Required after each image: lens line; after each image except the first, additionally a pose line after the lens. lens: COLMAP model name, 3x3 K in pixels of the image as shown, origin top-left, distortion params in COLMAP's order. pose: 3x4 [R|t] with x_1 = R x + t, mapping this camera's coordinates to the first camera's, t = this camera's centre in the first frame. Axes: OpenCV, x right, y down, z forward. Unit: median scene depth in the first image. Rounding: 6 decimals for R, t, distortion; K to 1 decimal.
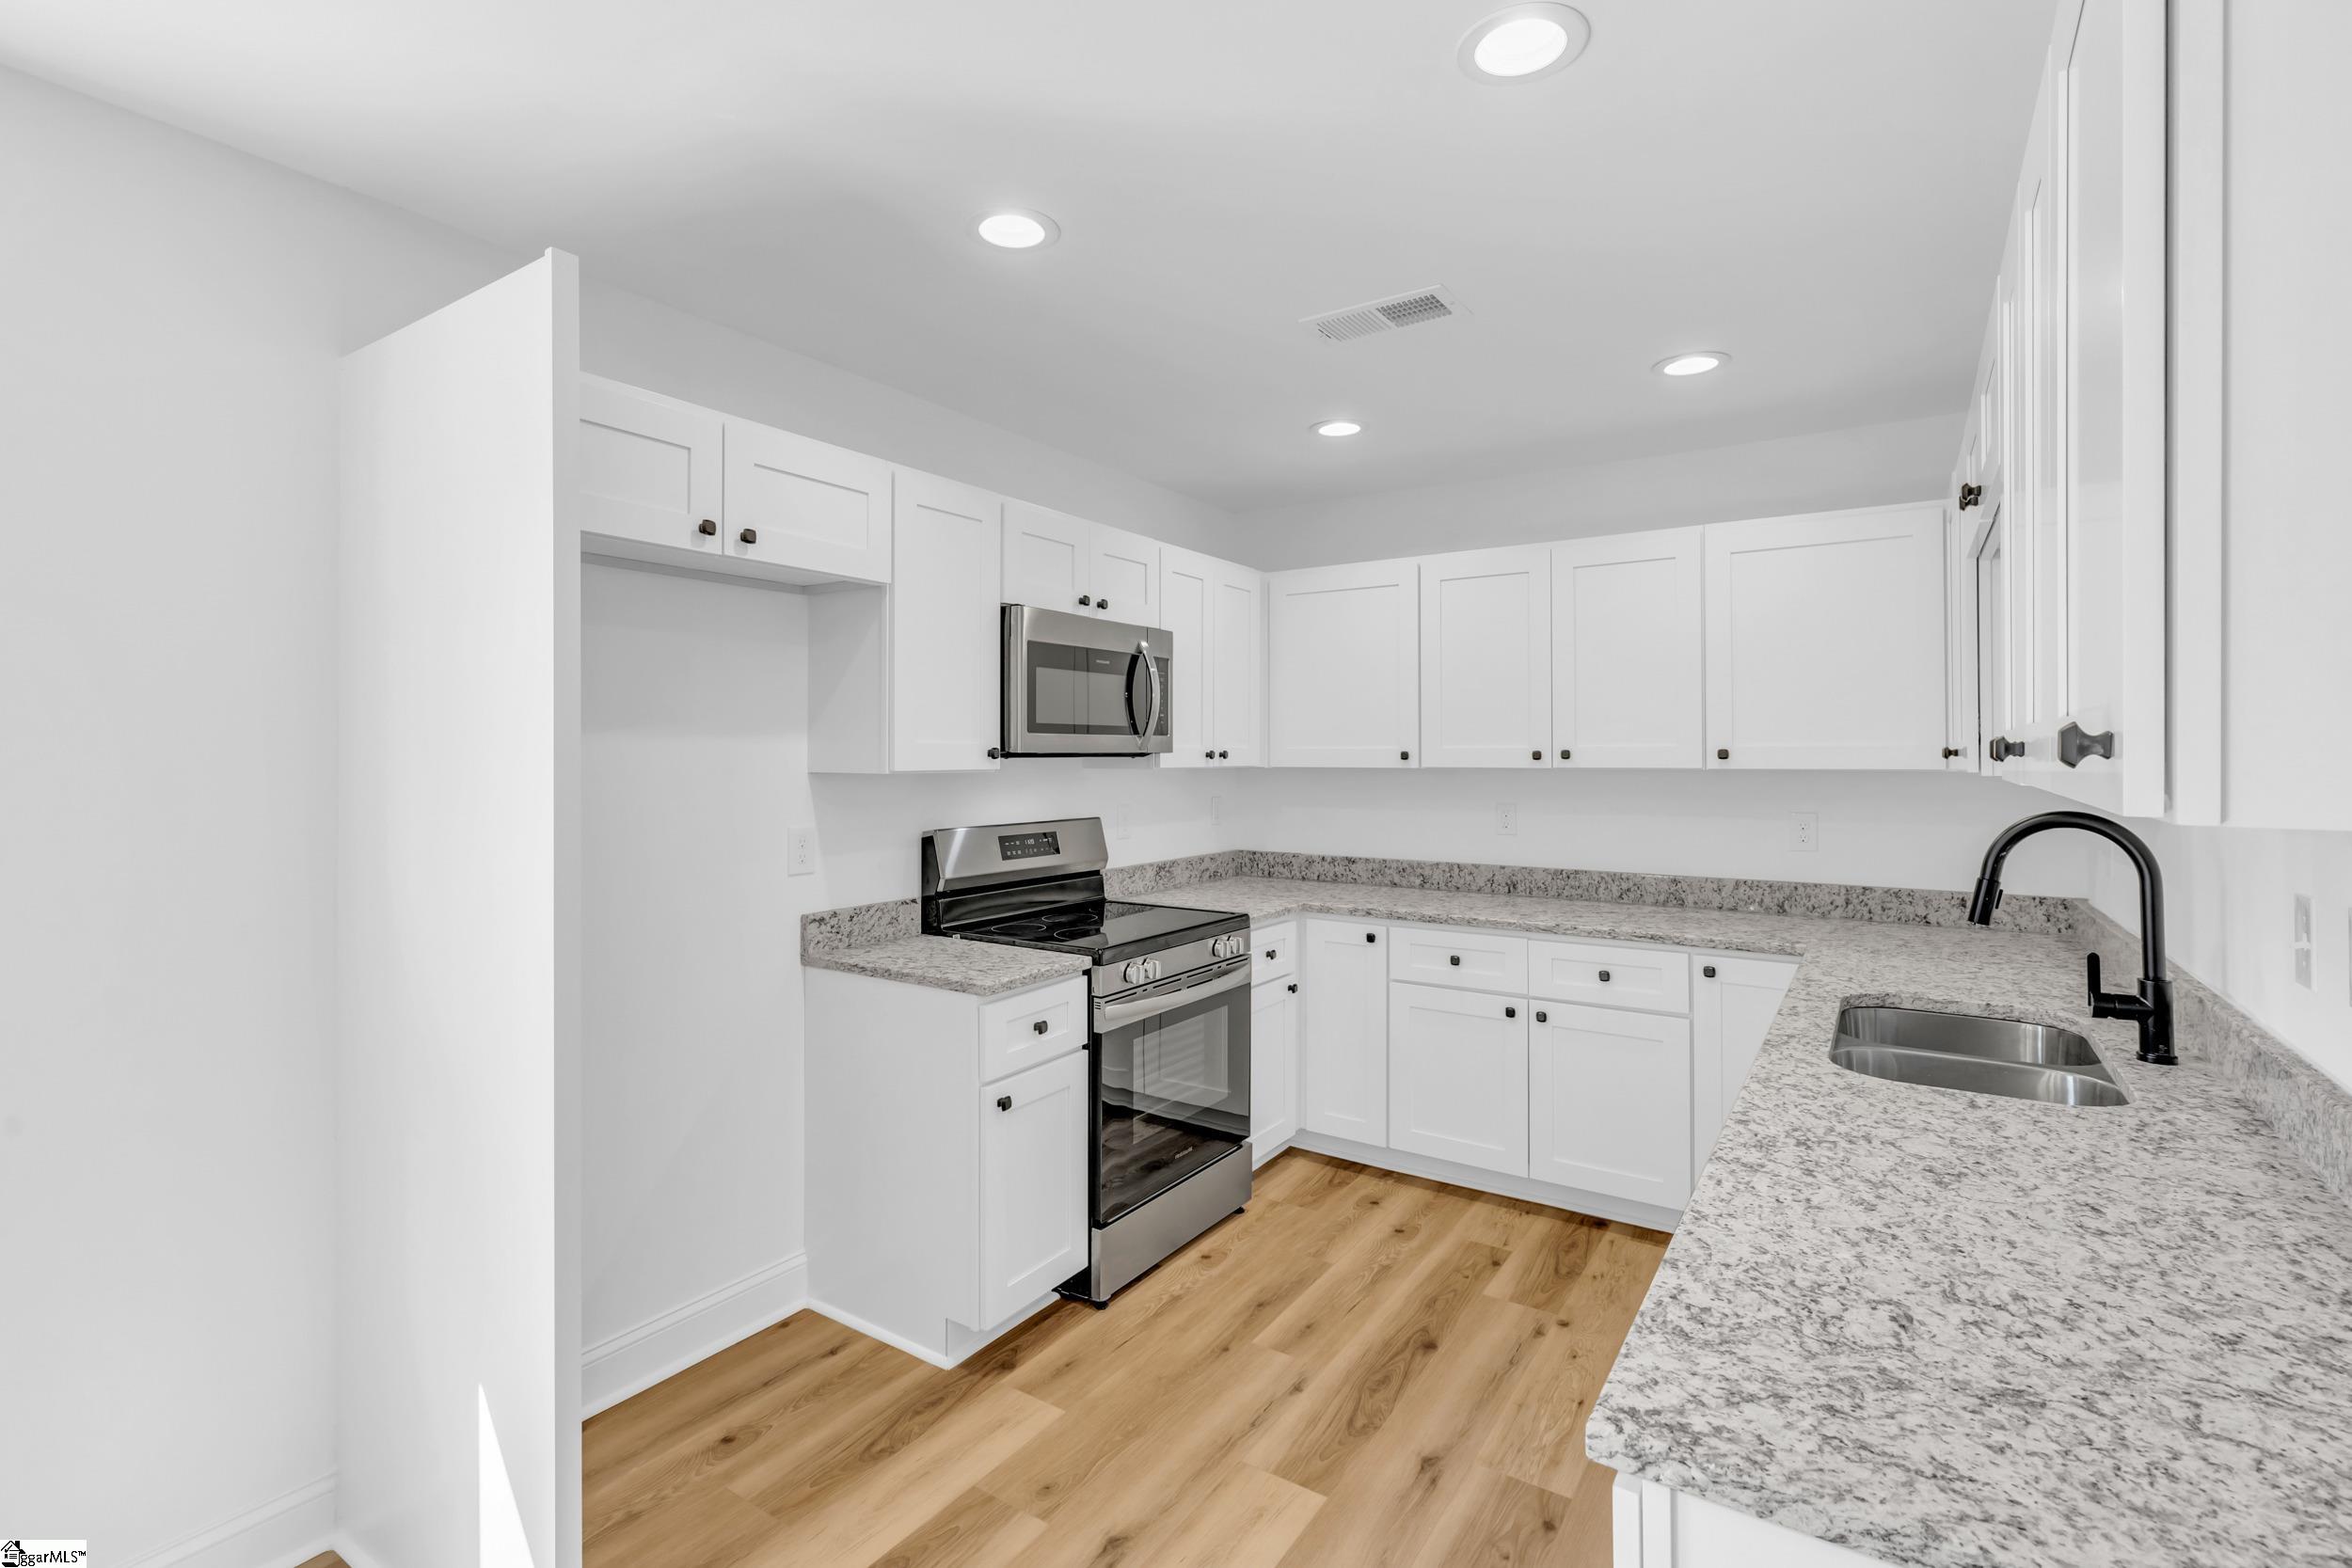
lens RADIAL K [[1071.7, 0, 1206.4], [0, 1071.7, 750.9], [0, 0, 1]] dist [0.000748, 0.000173]
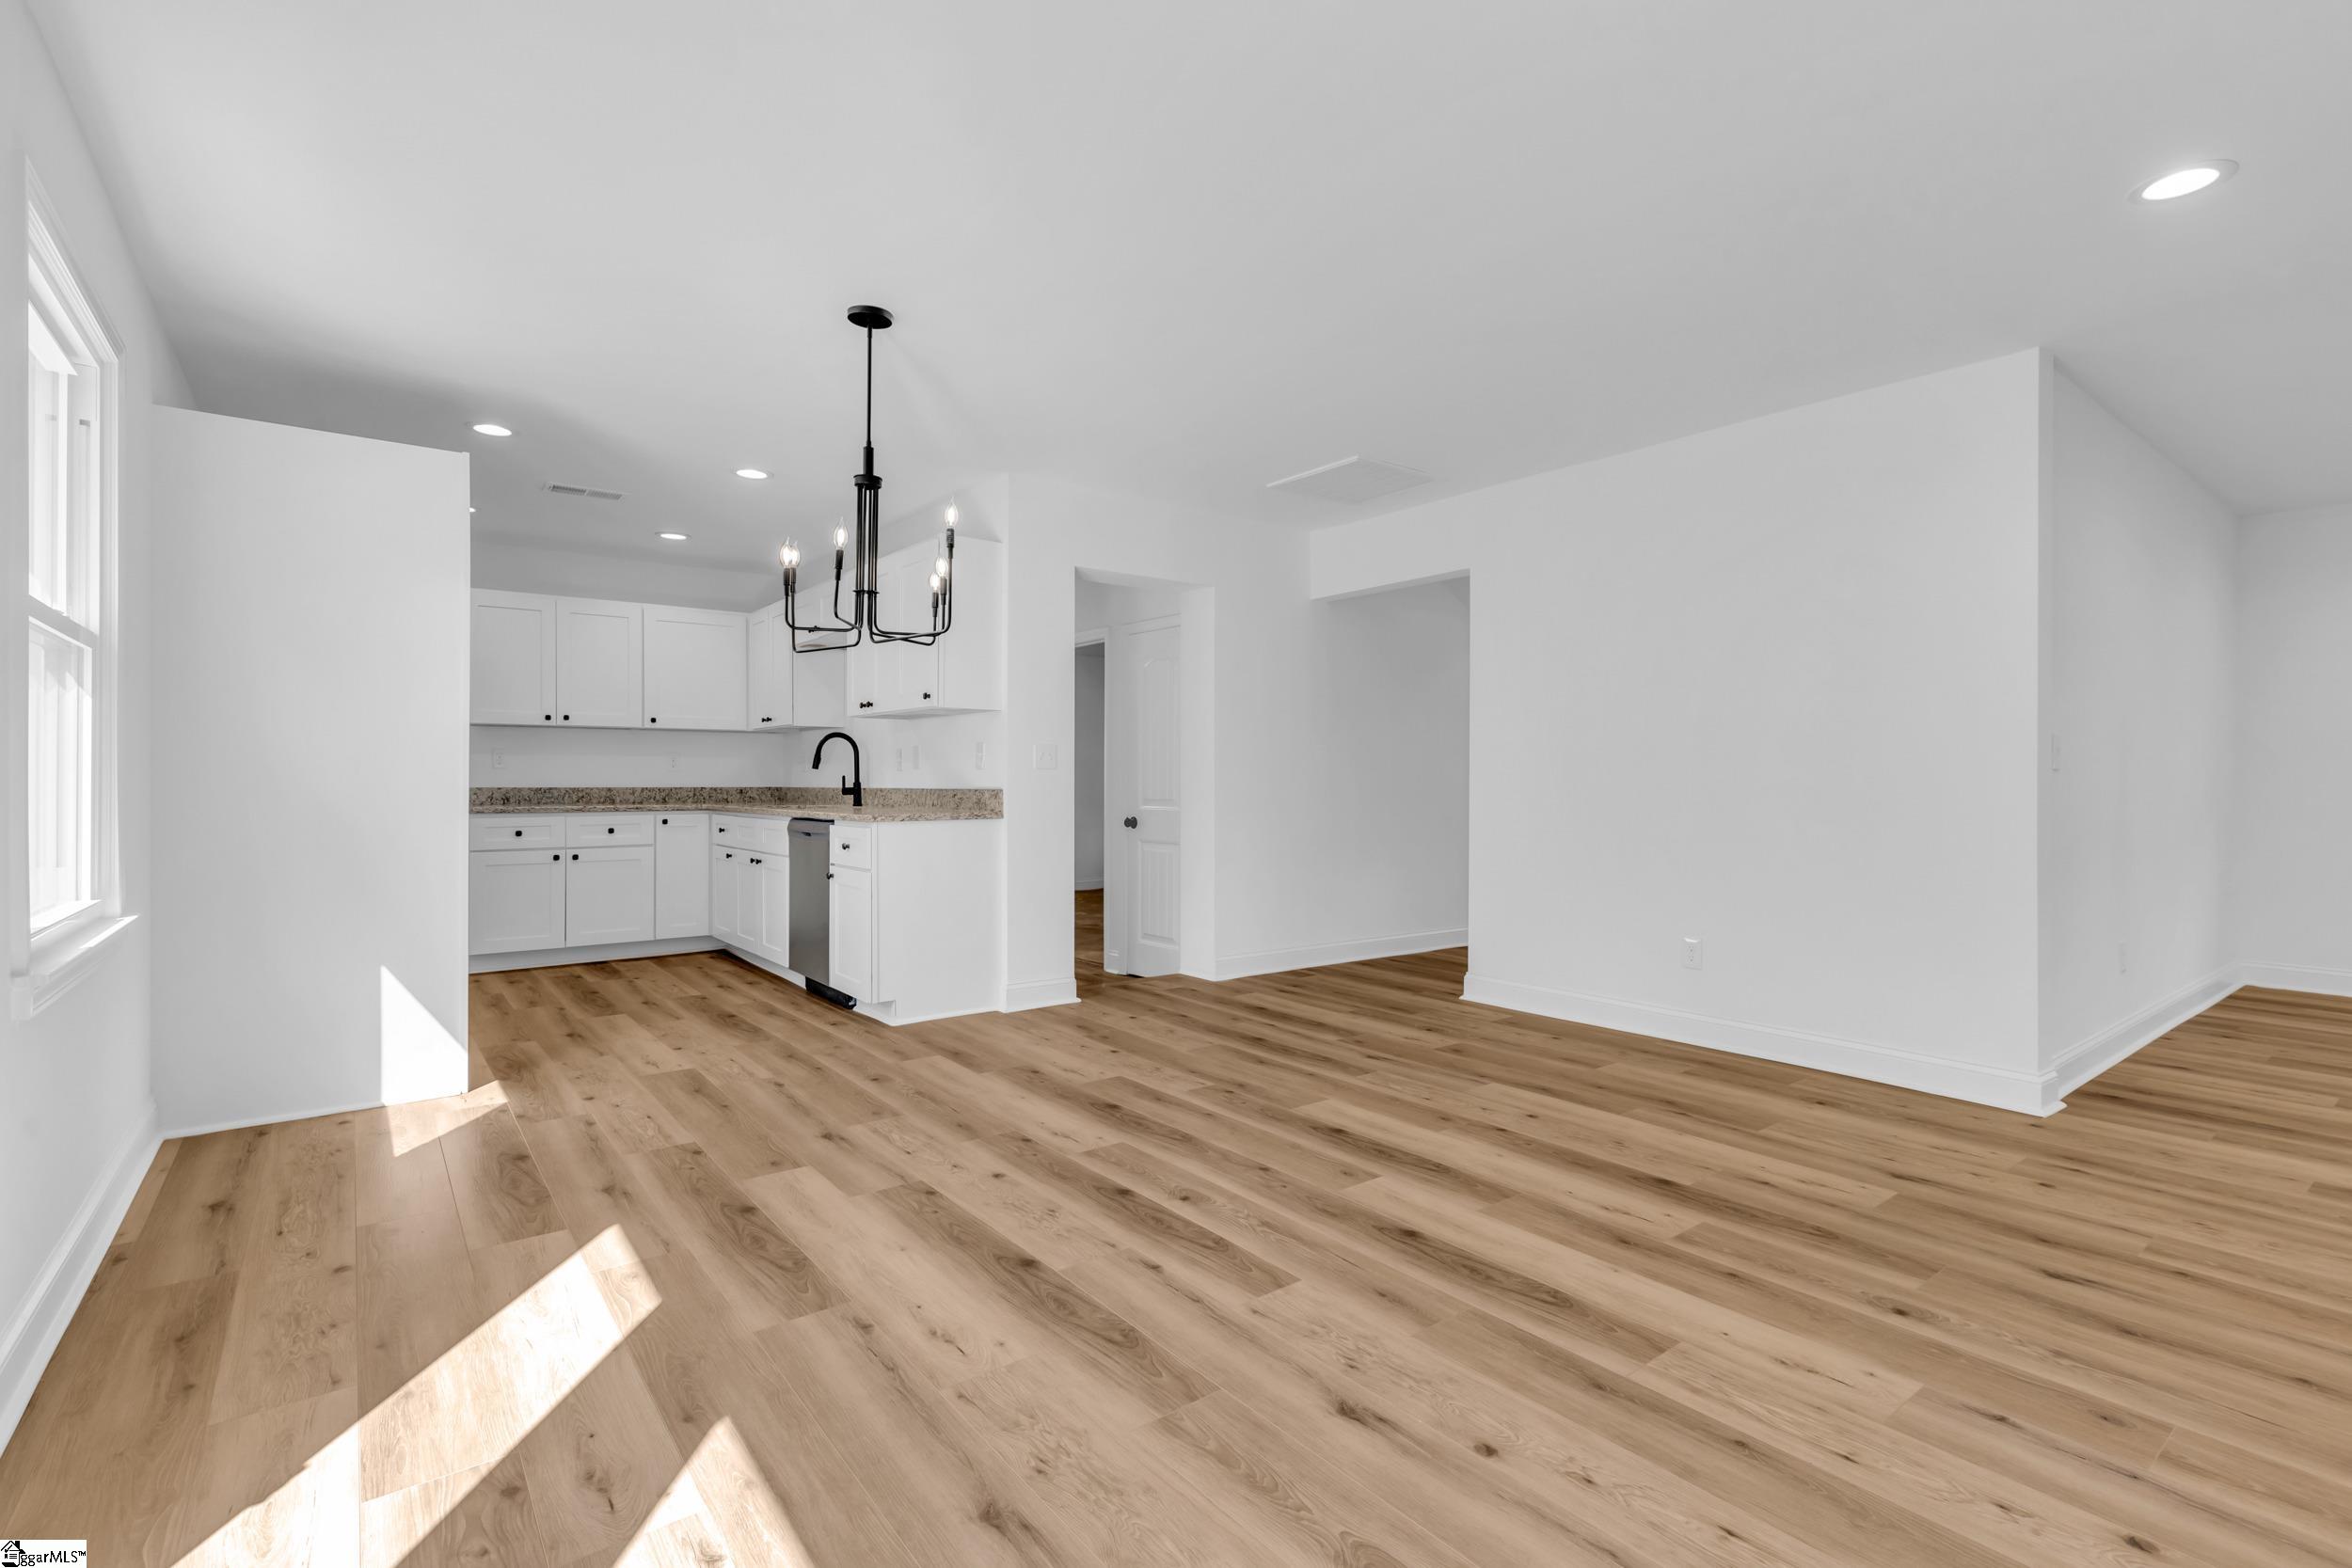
lens RADIAL K [[1088.7, 0, 1176.0], [0, 1088.7, 784.0], [0, 0, 1]] dist [0.000305, 0.017964]
pose [[0.325144, -0.001836, 0.945663, -1.117823], [-0.000936, 0.999997, 0.002263, 0.116025], [-0.945664, -0.001621, 0.325141, -0.584338]]
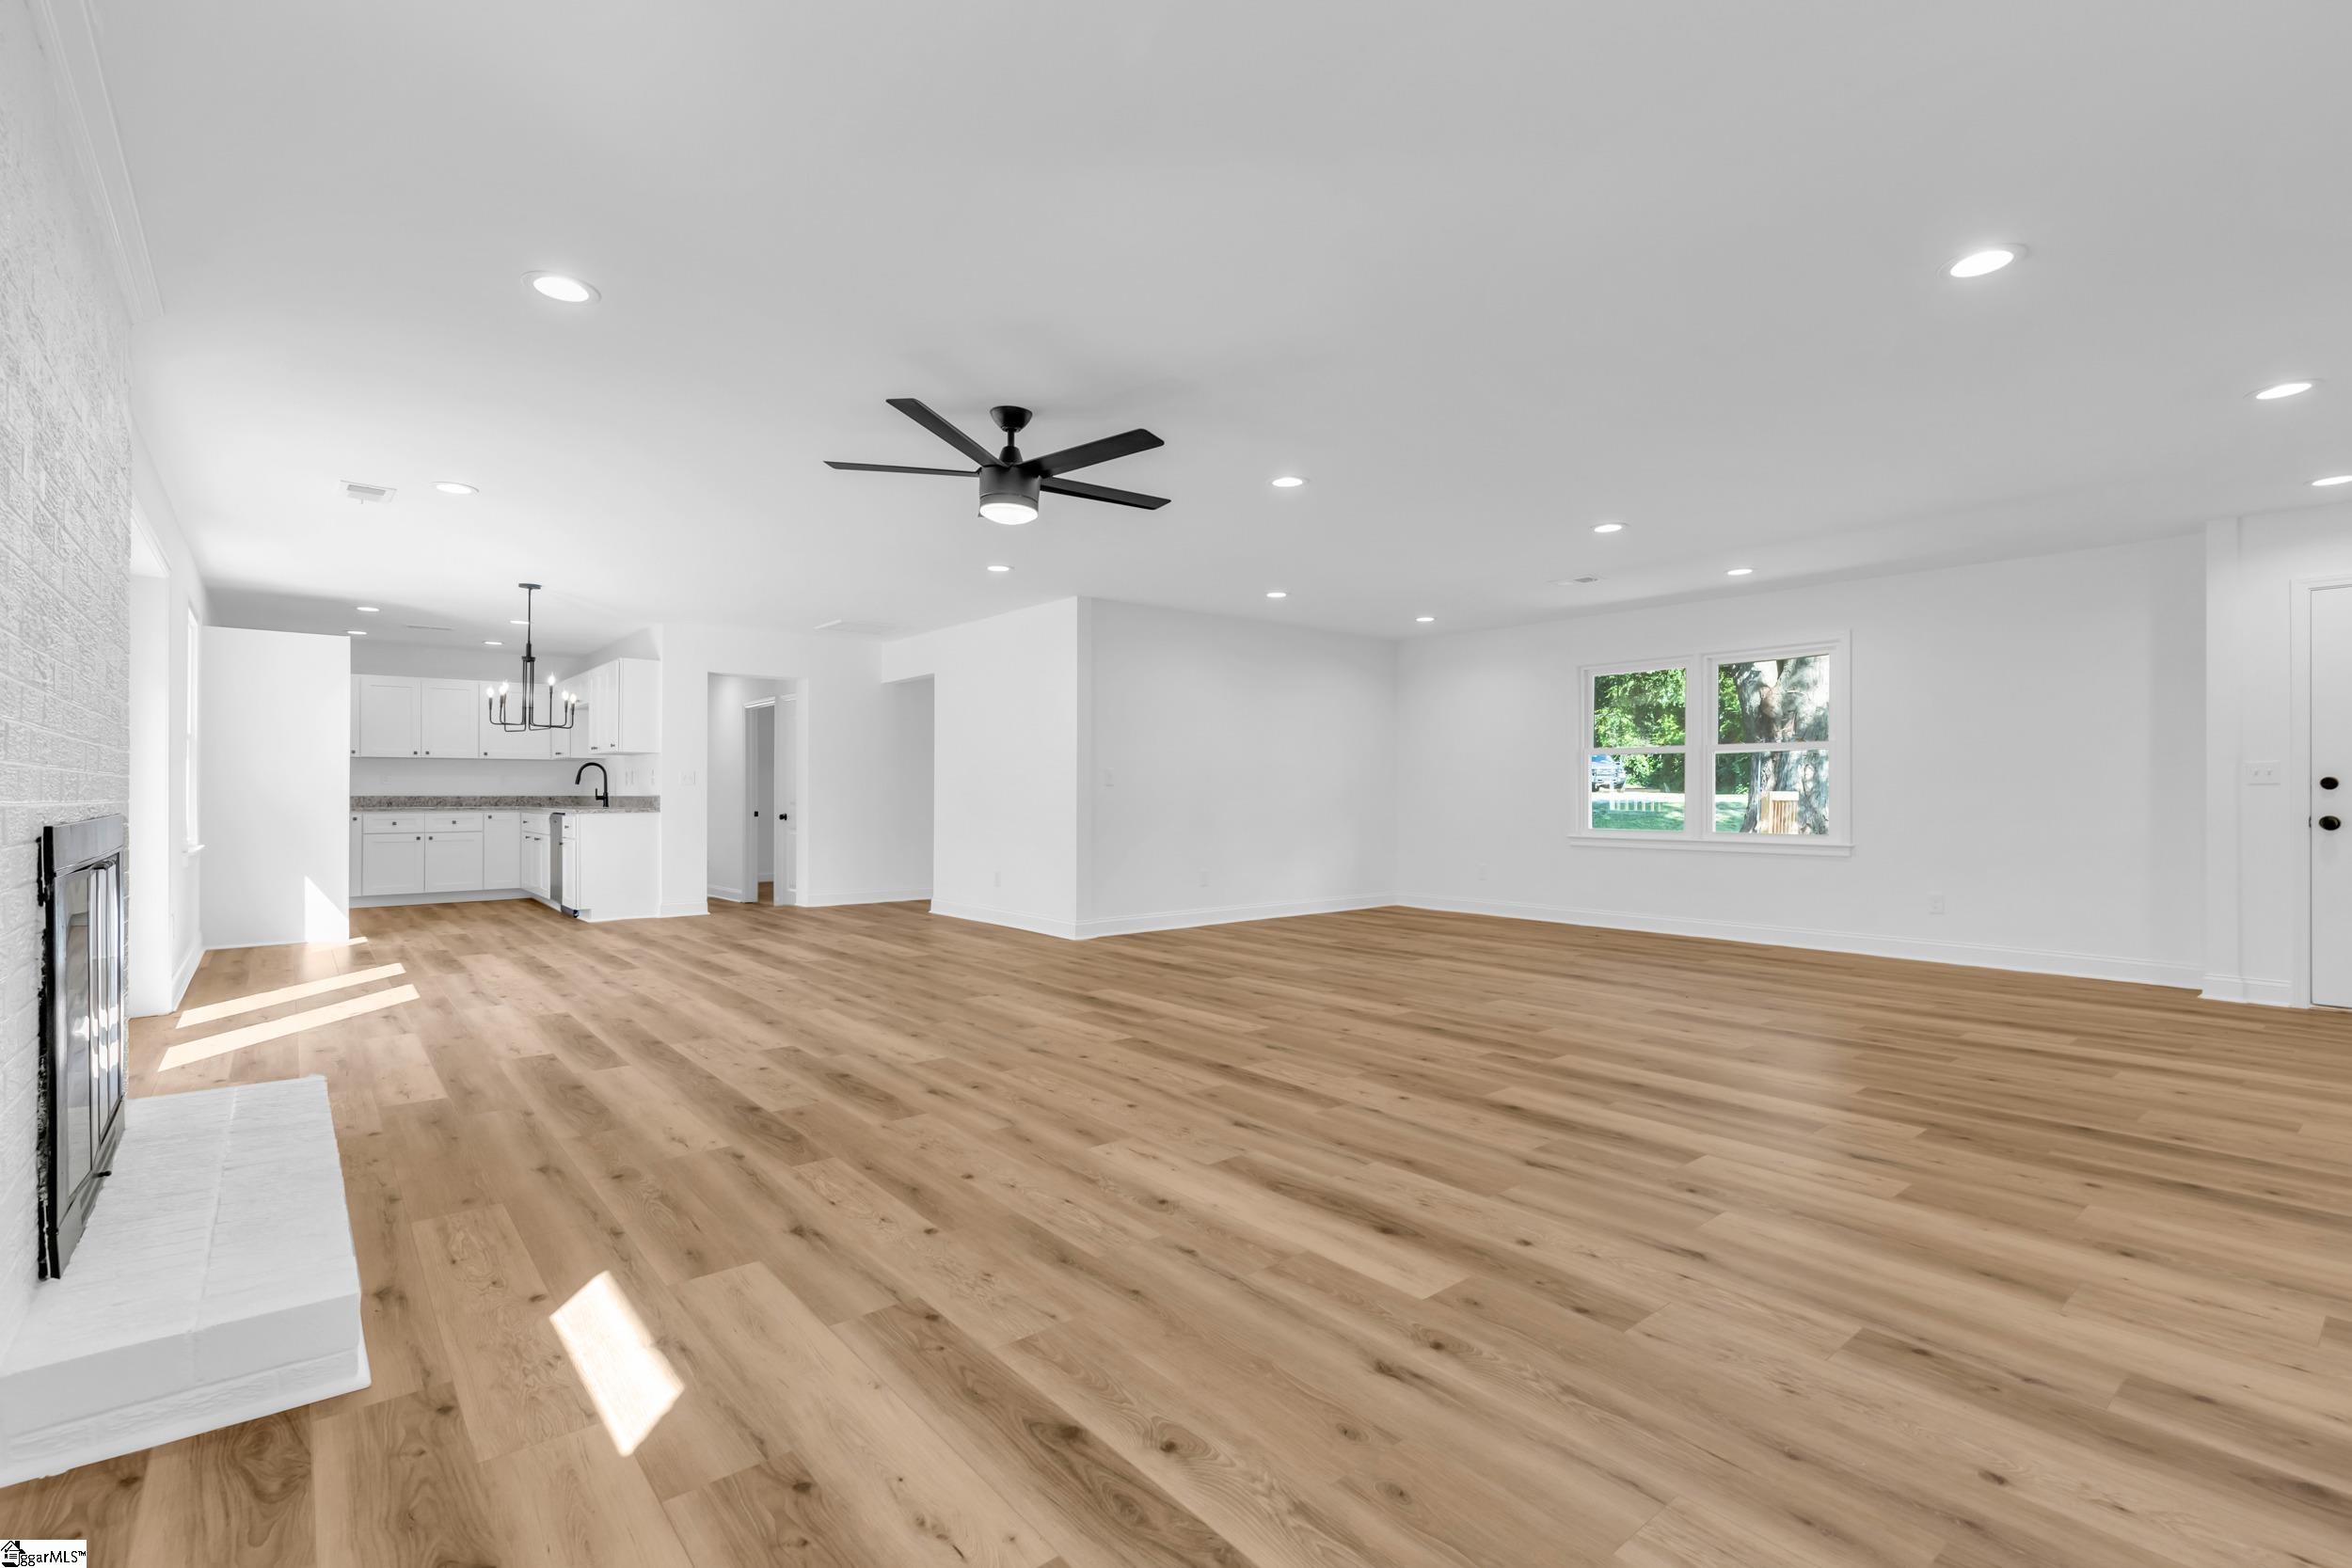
lens RADIAL K [[1054.6, 0, 1174.2], [0, 1054.6, 793.4], [0, 0, 1]] dist [0.000218, -0.000025]
pose [[0.279758, -0.002814, 0.960067, -1.977464], [-0.000650, 0.999995, 0.003120, 0.109538], [-0.960070, -0.001497, 0.279754, -1.877296]]
